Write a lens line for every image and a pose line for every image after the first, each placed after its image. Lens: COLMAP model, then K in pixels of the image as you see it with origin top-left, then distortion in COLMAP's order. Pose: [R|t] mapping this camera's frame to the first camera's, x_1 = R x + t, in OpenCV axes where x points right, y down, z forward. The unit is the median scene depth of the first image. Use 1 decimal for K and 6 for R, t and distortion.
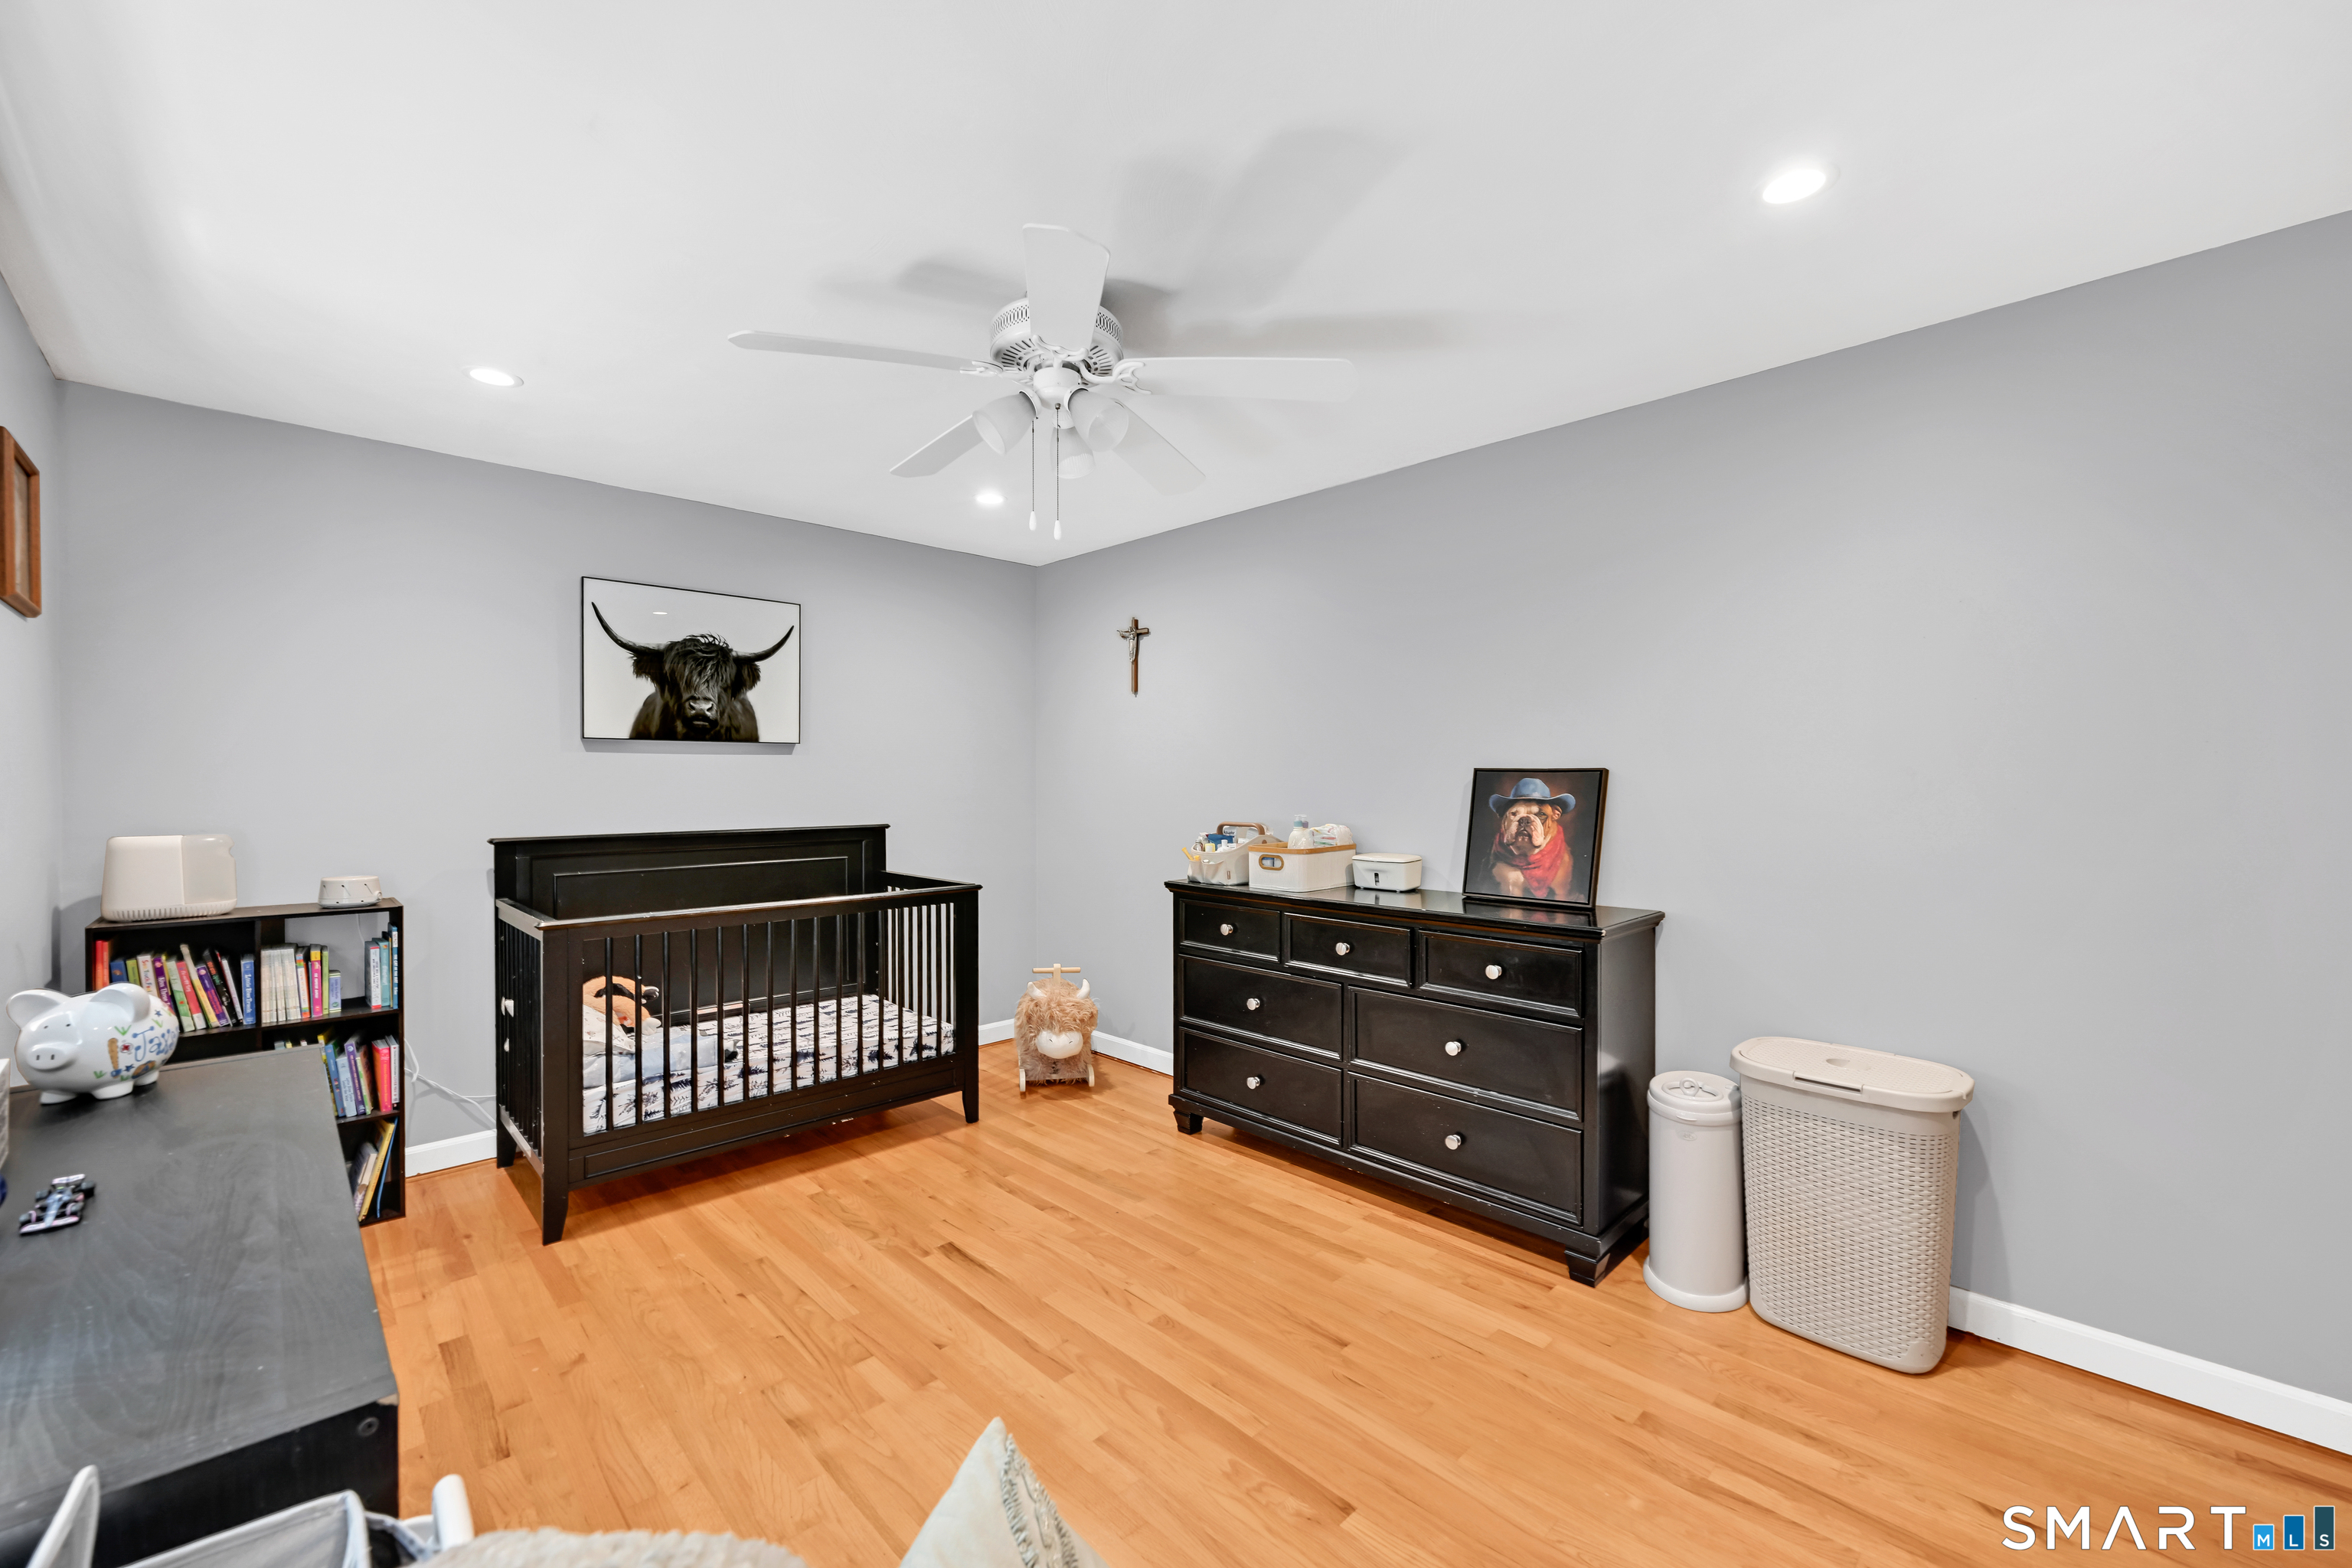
lens RADIAL K [[941.8, 0, 1169.6], [0, 941.8, 788.7], [0, 0, 1]] dist [-0.000987, -0.000529]
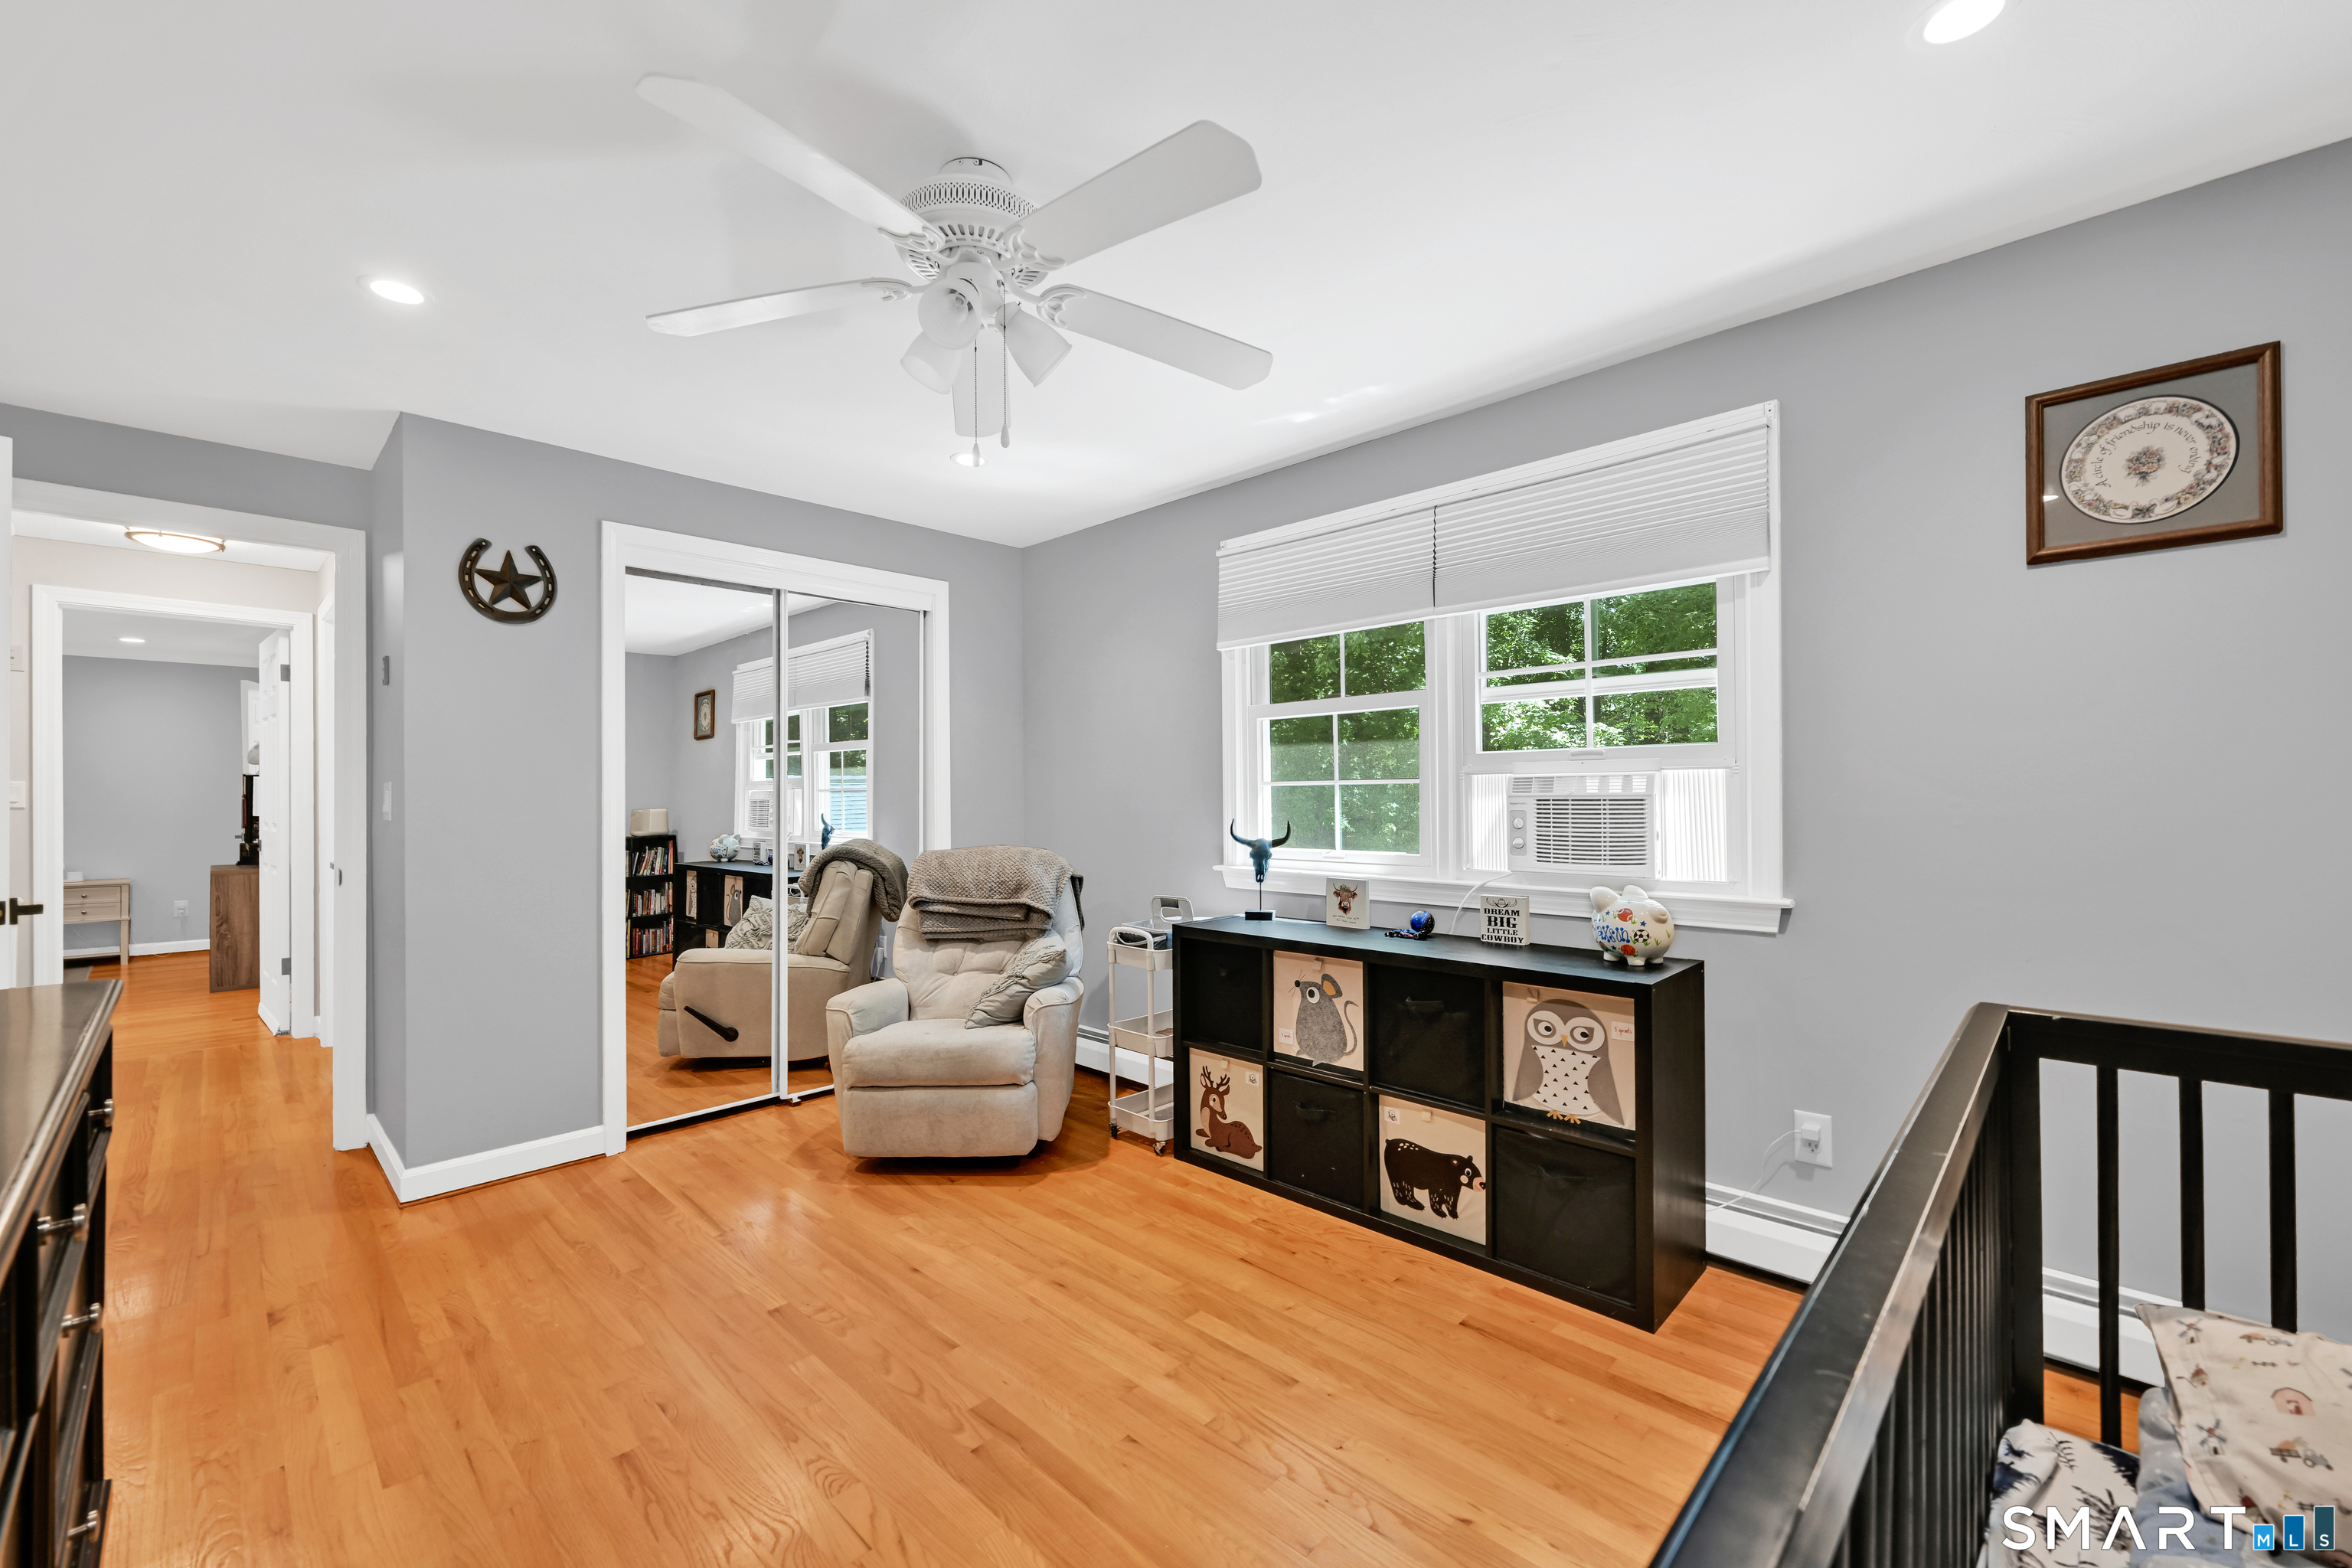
lens RADIAL K [[941.8, 0, 1169.6], [0, 941.8, 788.7], [0, 0, 1]] dist [-0.000987, -0.000529]
pose [[-0.999384, 0.007664, -0.034249, -0.273685], [0.007525, 0.999963, 0.004179, 0.027076], [0.034280, 0.003918, -0.999405, 1.952377]]
